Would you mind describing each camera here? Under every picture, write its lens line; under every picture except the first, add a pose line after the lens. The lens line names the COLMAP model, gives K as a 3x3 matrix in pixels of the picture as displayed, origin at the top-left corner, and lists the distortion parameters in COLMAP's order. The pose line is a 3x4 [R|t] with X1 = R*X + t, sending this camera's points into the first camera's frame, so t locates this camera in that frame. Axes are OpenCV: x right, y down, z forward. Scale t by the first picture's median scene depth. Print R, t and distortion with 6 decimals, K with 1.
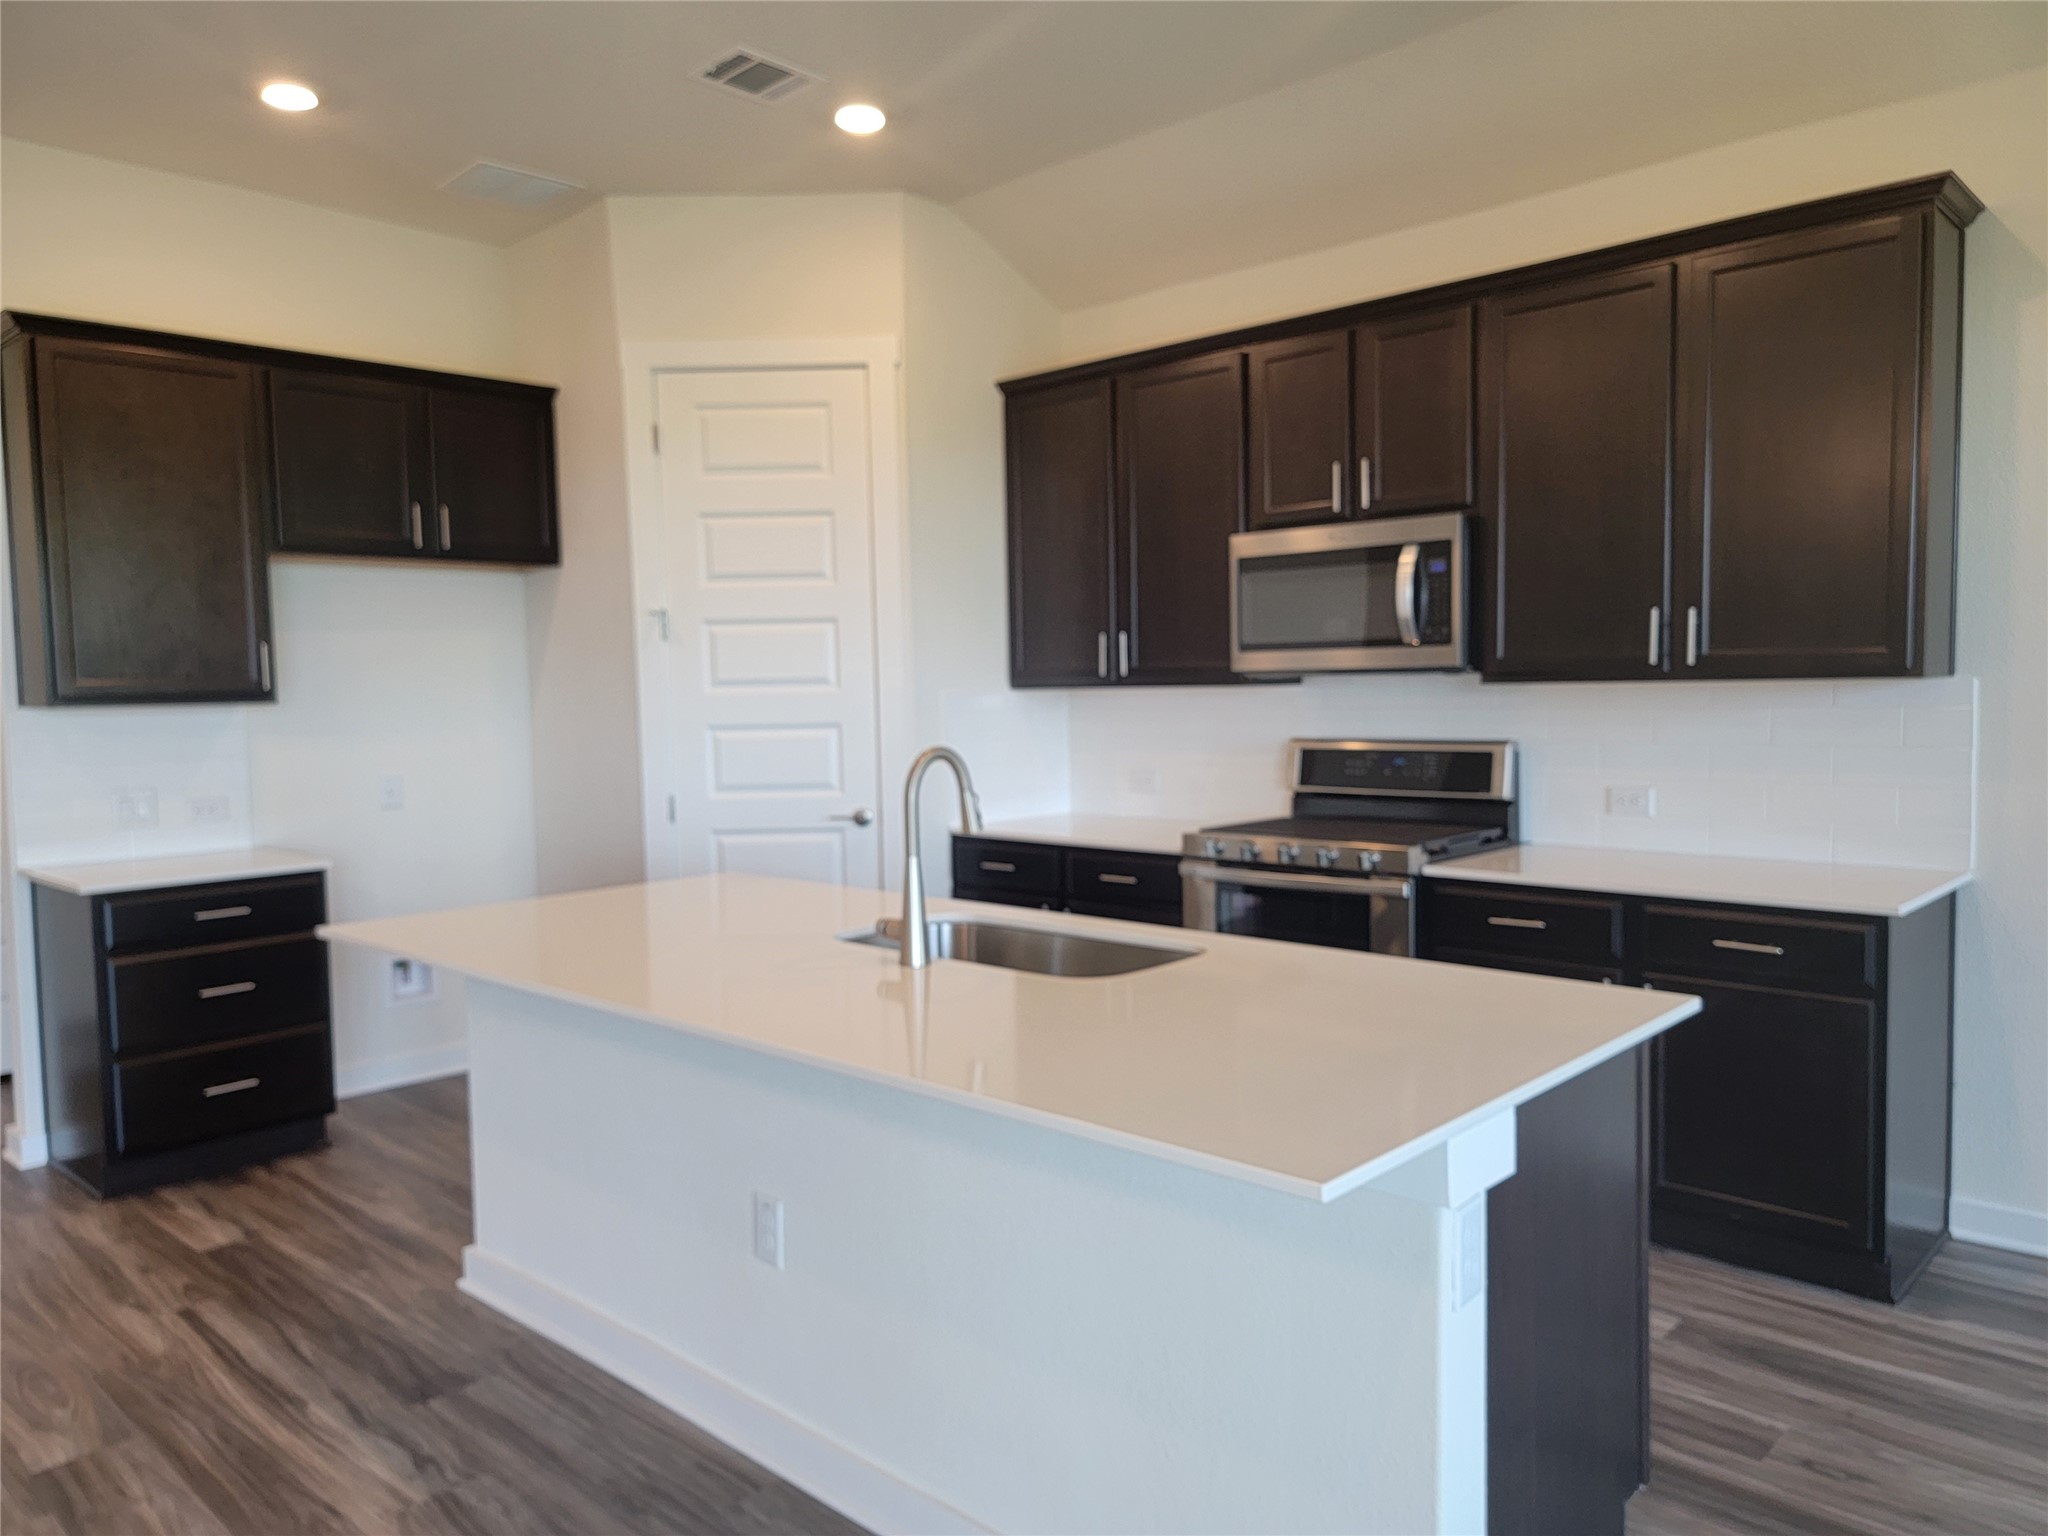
lens RADIAL K [[1444.4, 0, 1024.0], [0, 1444.4, 768.0], [0, 0, 1]] dist [0.000902, -0.002147]
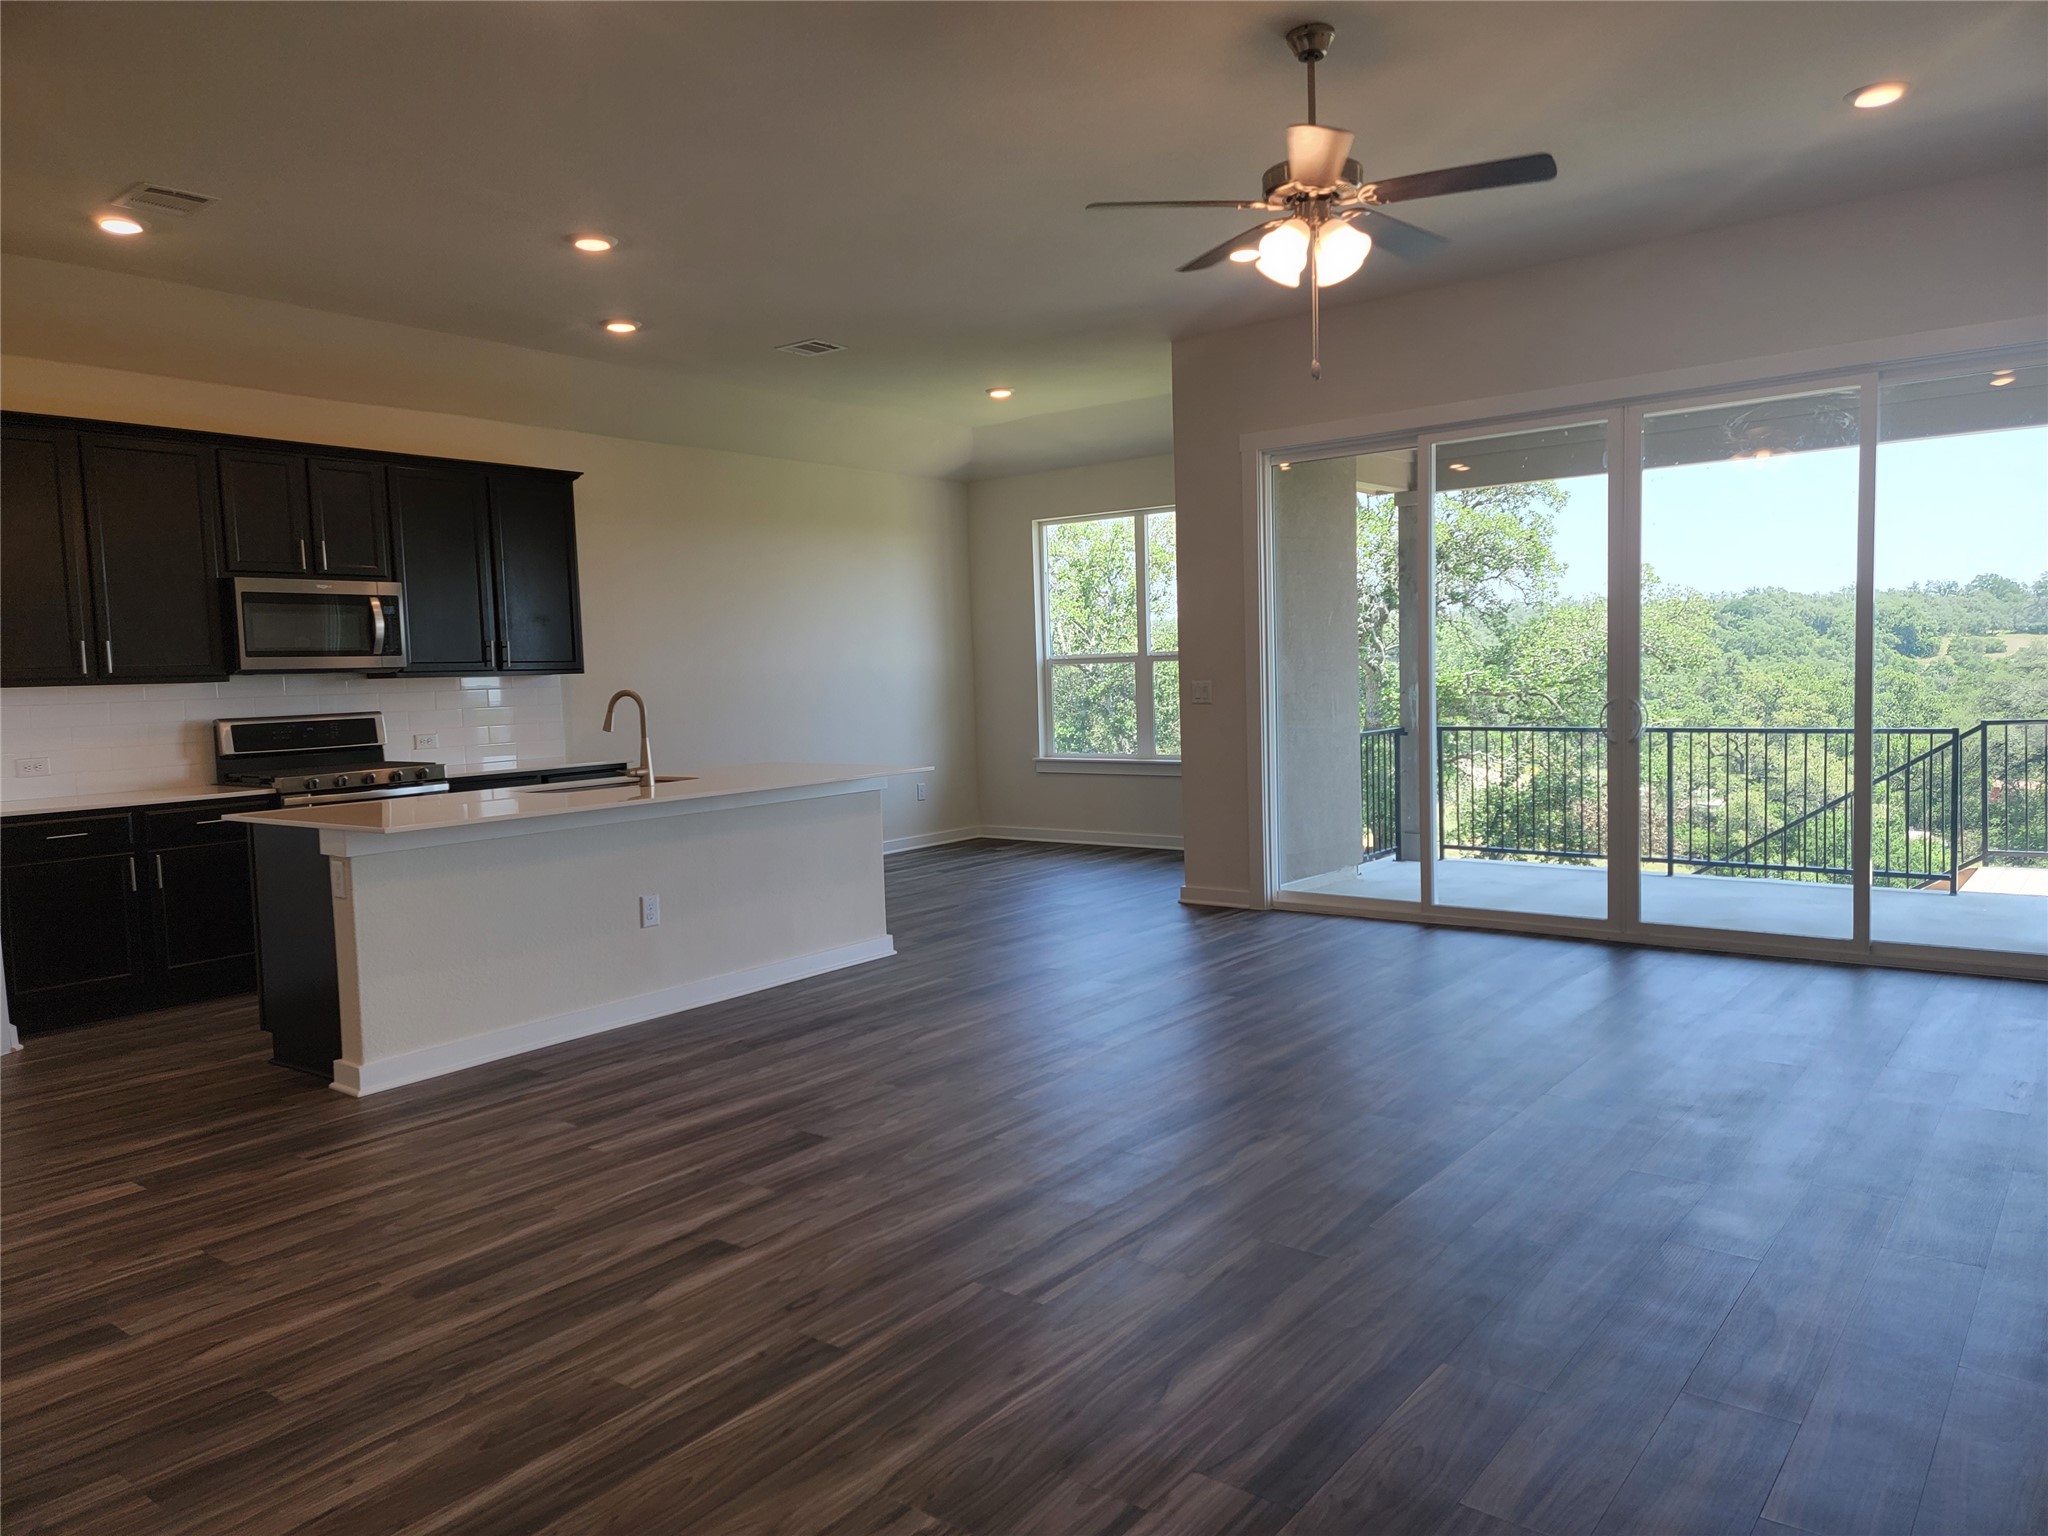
lens RADIAL K [[1432.3, 0, 1030.8], [0, 1432.3, 787.4], [0, 0, 1]] dist [0.108043, -0.097586]
pose [[-0.083423, -0.061455, 0.994617, -1.810174], [0.096569, 0.992901, 0.069448, 0.031125], [-0.991824, 0.101842, -0.076896, 0.440154]]
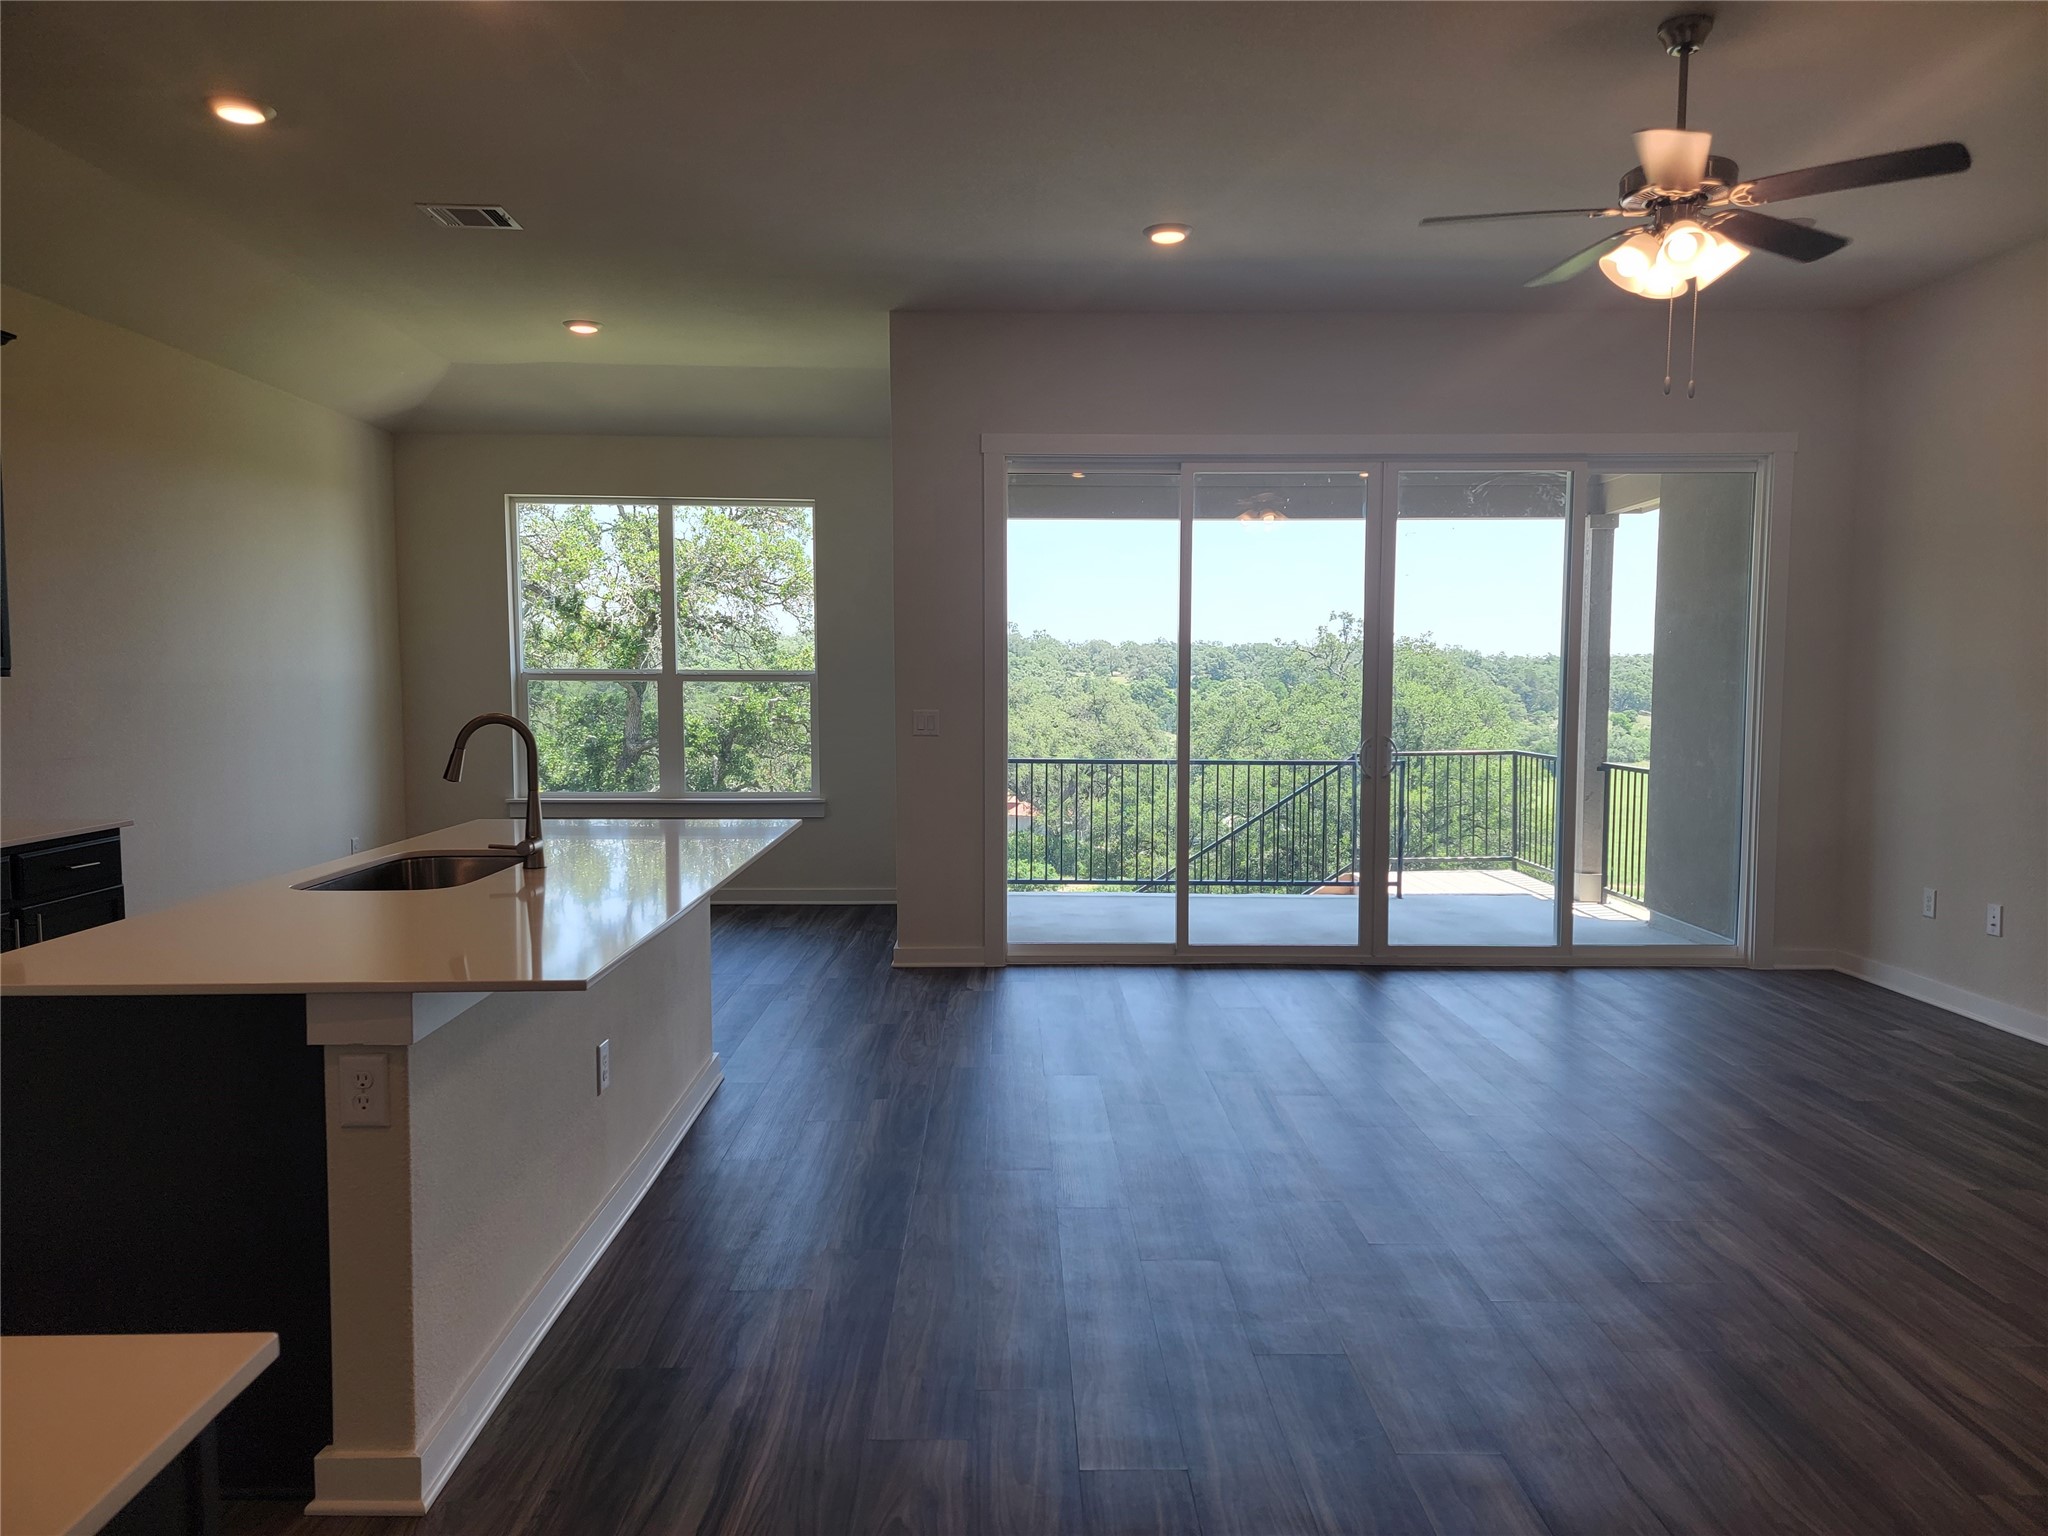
lens RADIAL K [[1436.0, 0, 1014.9], [0, 1436.0, 796.4], [0, 0, 1]] dist [0.081978, -0.060881]
pose [[-0.697695, -0.041901, 0.715169, -1.083393], [0.057189, 0.991845, 0.113903, -0.049549], [-0.714109, 0.120369, -0.689608, 1.241315]]
